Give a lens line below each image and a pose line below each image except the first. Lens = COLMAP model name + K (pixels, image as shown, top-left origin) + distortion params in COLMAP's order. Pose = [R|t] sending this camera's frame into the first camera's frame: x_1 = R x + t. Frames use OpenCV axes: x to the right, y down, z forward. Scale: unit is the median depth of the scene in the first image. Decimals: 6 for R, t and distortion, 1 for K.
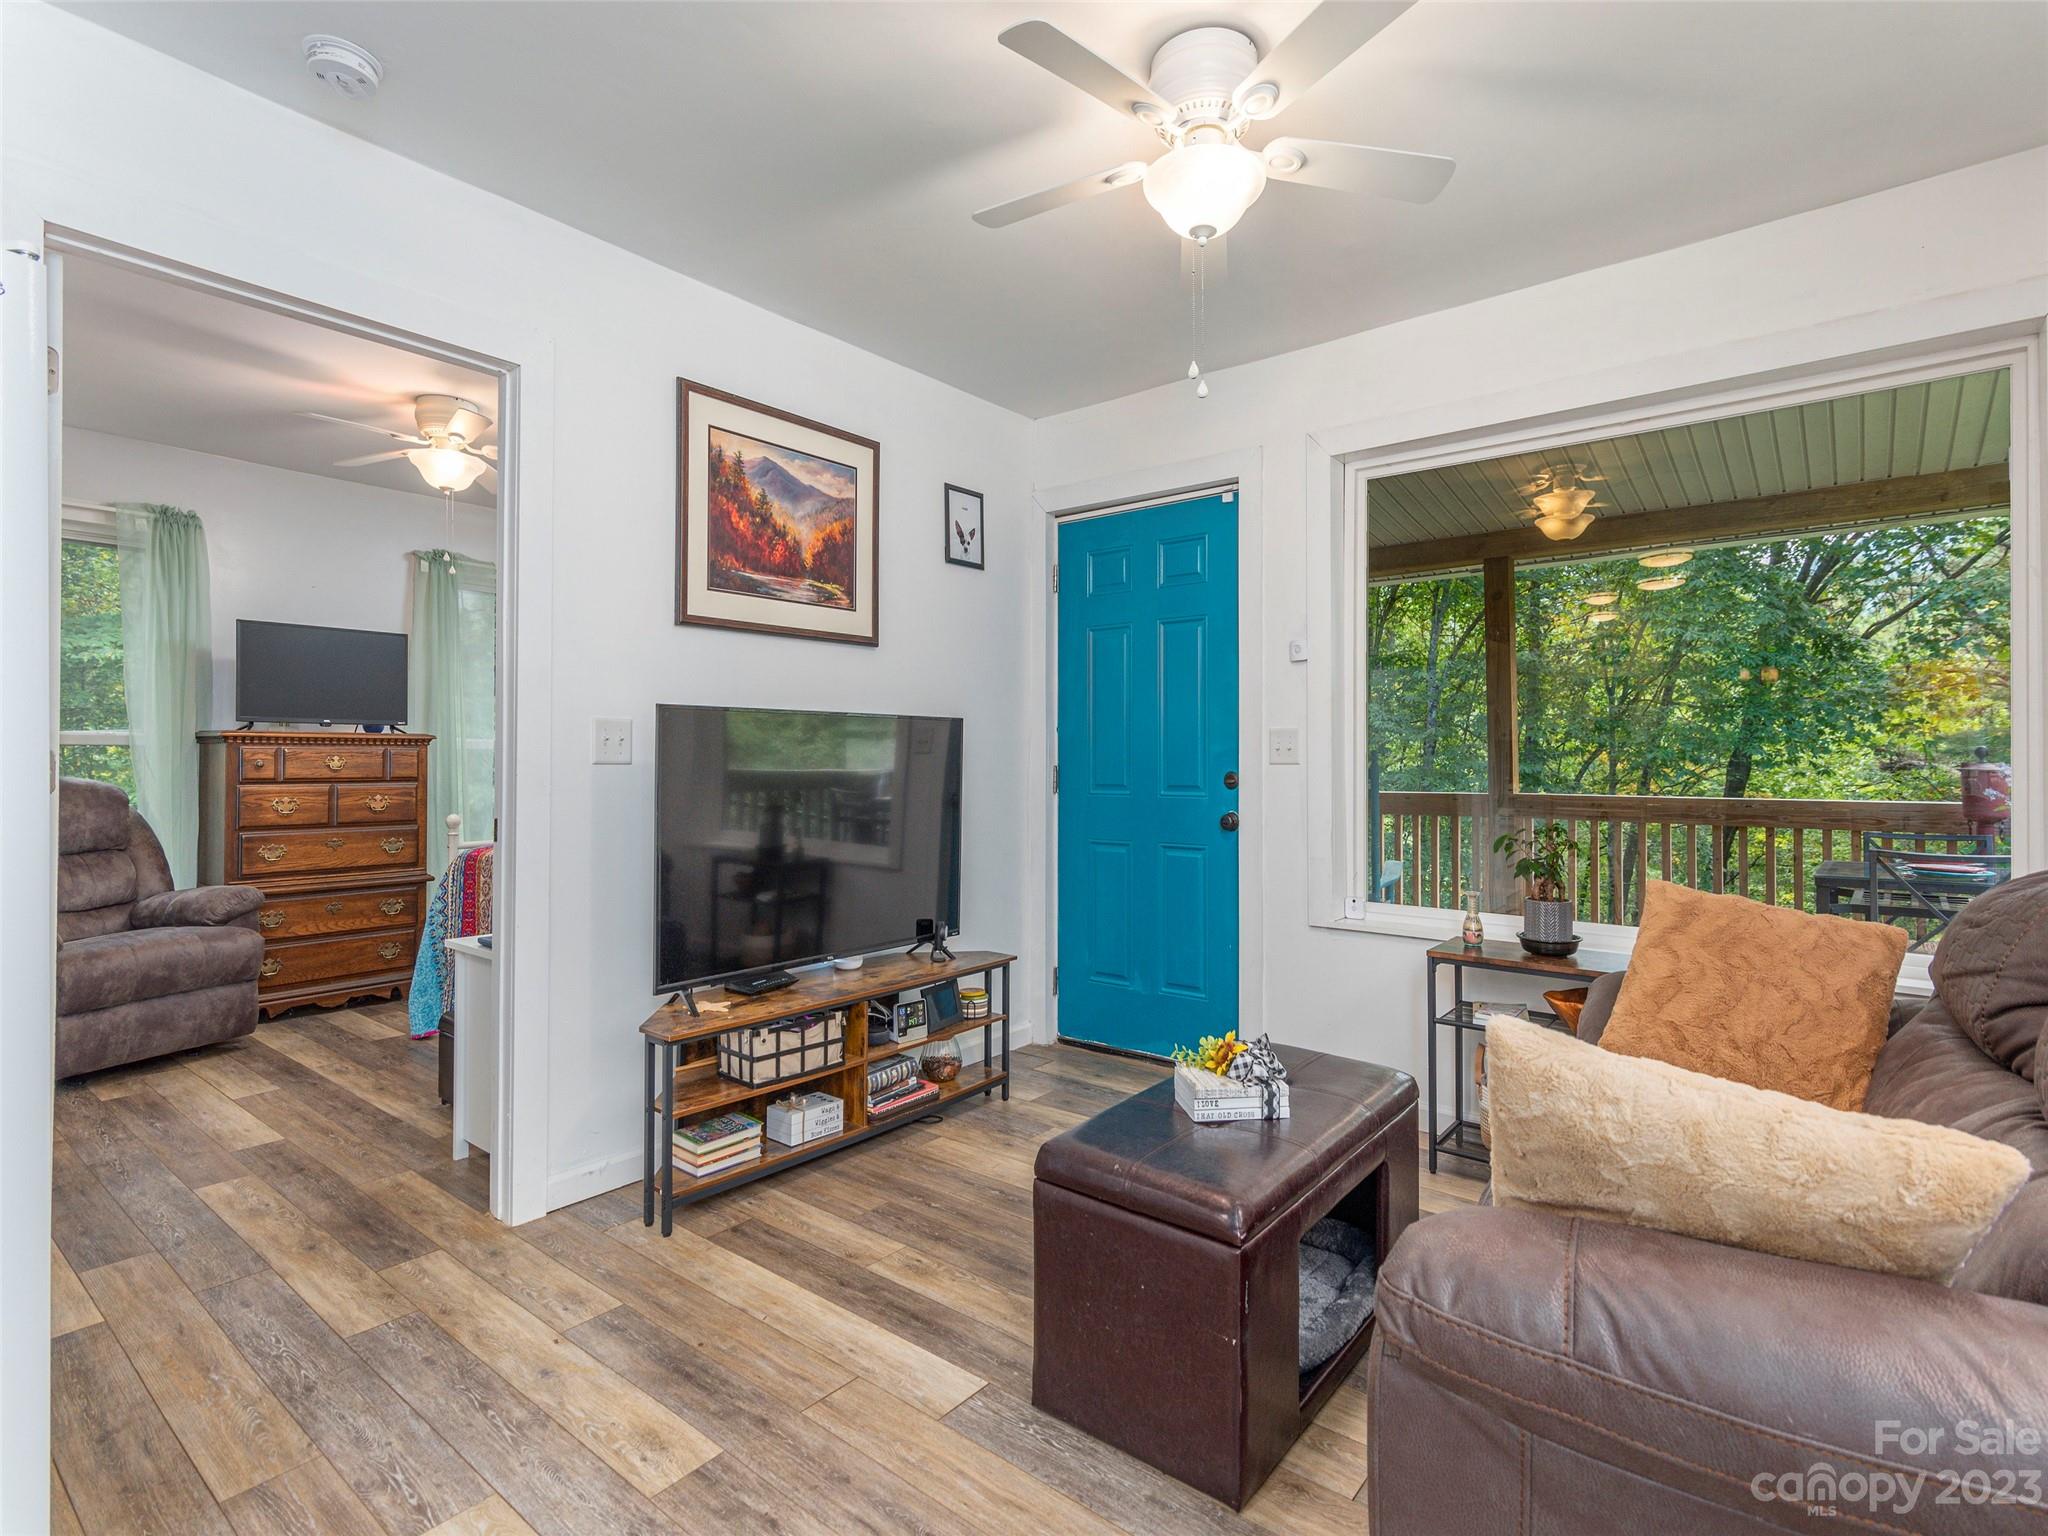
lens RADIAL K [[999.4, 0, 1023.8], [0, 999.4, 751.3], [0, 0, 1]] dist [0.010500, -0.001212]
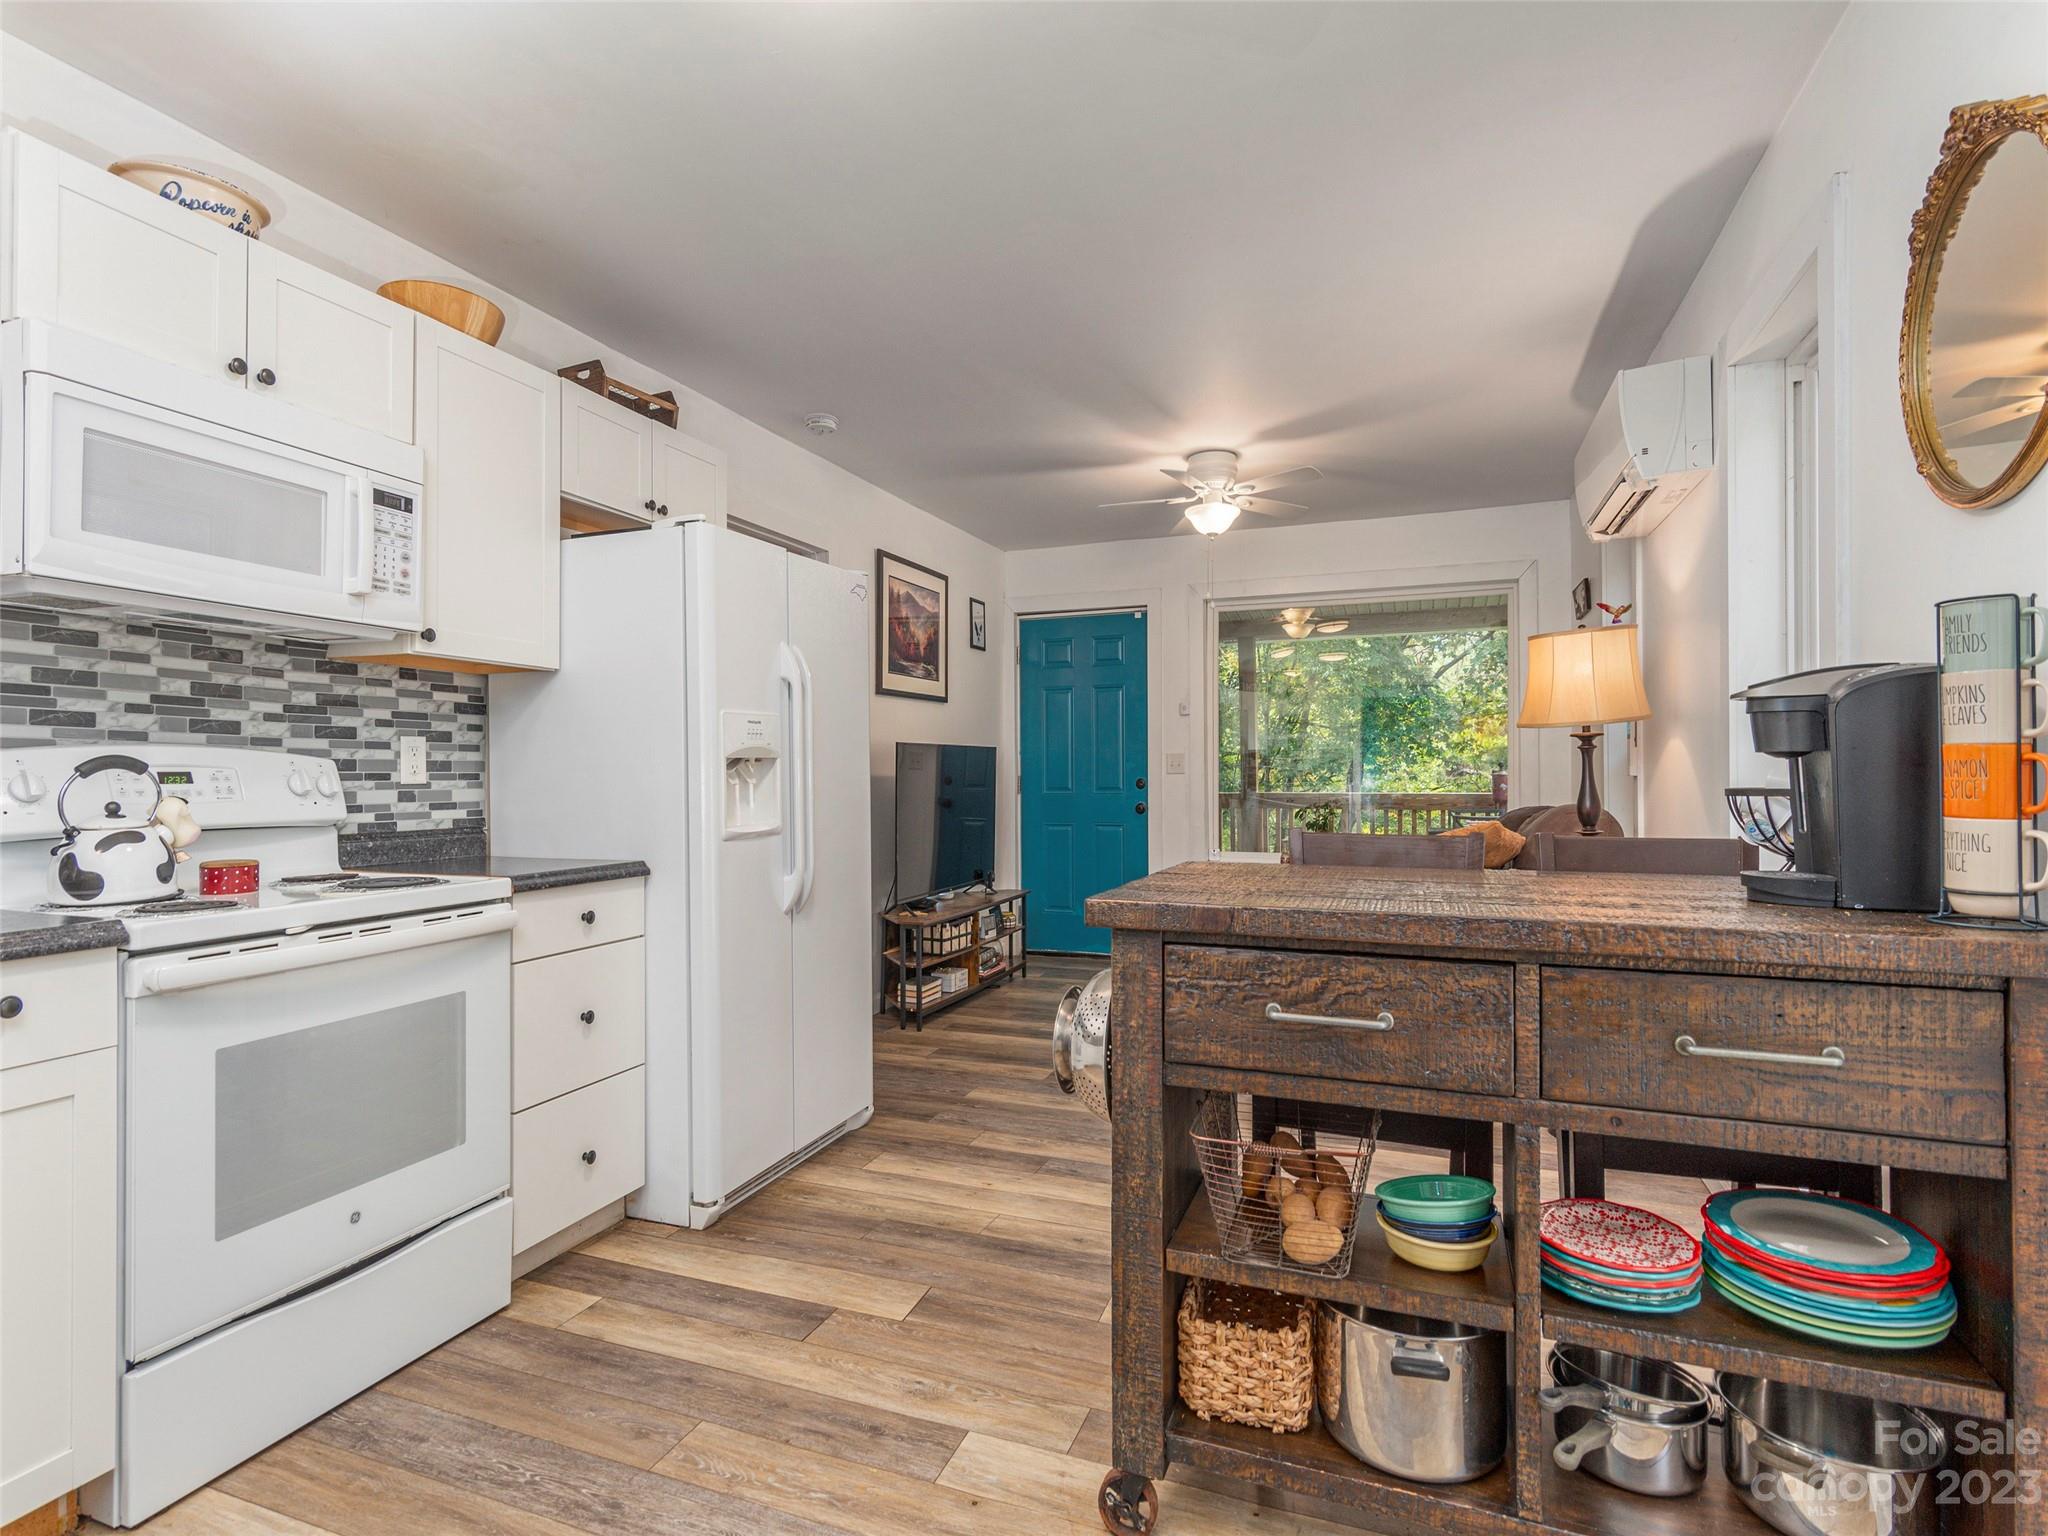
lens RADIAL K [[999.4, 0, 1015.0], [0, 999.4, 776.1], [0, 0, 1]] dist [0.010500, -0.001212]
pose [[0.955051, -0.009040, 0.296303, -0.826588], [0.005577, 0.999906, 0.012531, -0.009557], [-0.296388, -0.010315, 0.955012, -0.912039]]
